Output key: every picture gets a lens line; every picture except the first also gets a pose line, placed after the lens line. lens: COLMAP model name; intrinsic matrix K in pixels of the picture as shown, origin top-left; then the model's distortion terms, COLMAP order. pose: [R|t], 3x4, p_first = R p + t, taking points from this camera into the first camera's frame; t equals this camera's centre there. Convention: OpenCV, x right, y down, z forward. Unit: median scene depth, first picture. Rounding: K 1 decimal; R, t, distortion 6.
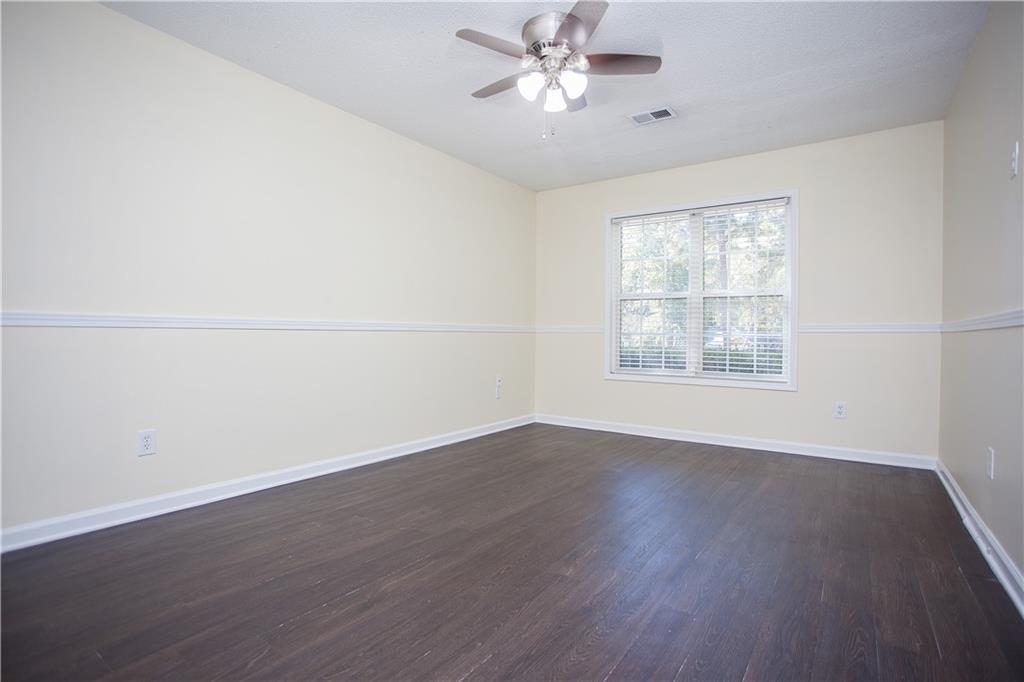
lens RADIAL K [[478.5, 0, 512.0], [0, 478.5, 341.0], [0, 0, 1]] dist [0.000211, 0.000150]
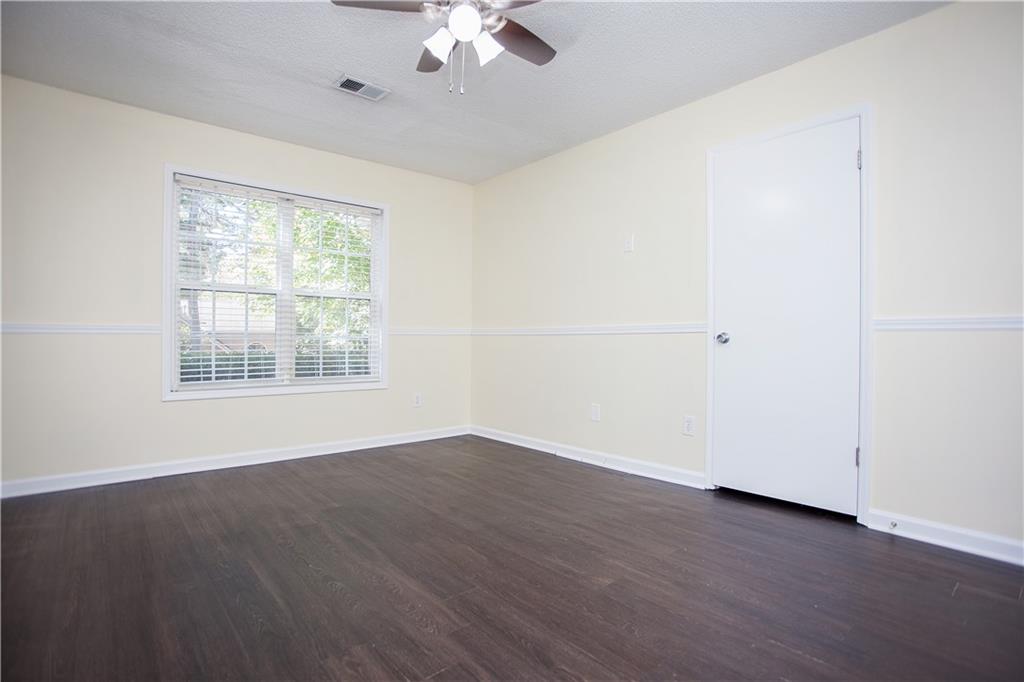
lens RADIAL K [[496.0, 0, 484.1], [0, 496.0, 342.3], [0, 0, 1]] dist [-0.069646, 0.022980]
pose [[0.286857, -0.007031, 0.957948, -0.375138], [0.013064, 0.999909, 0.003427, -0.001569], [-0.957884, 0.011532, 0.286923, 0.399247]]
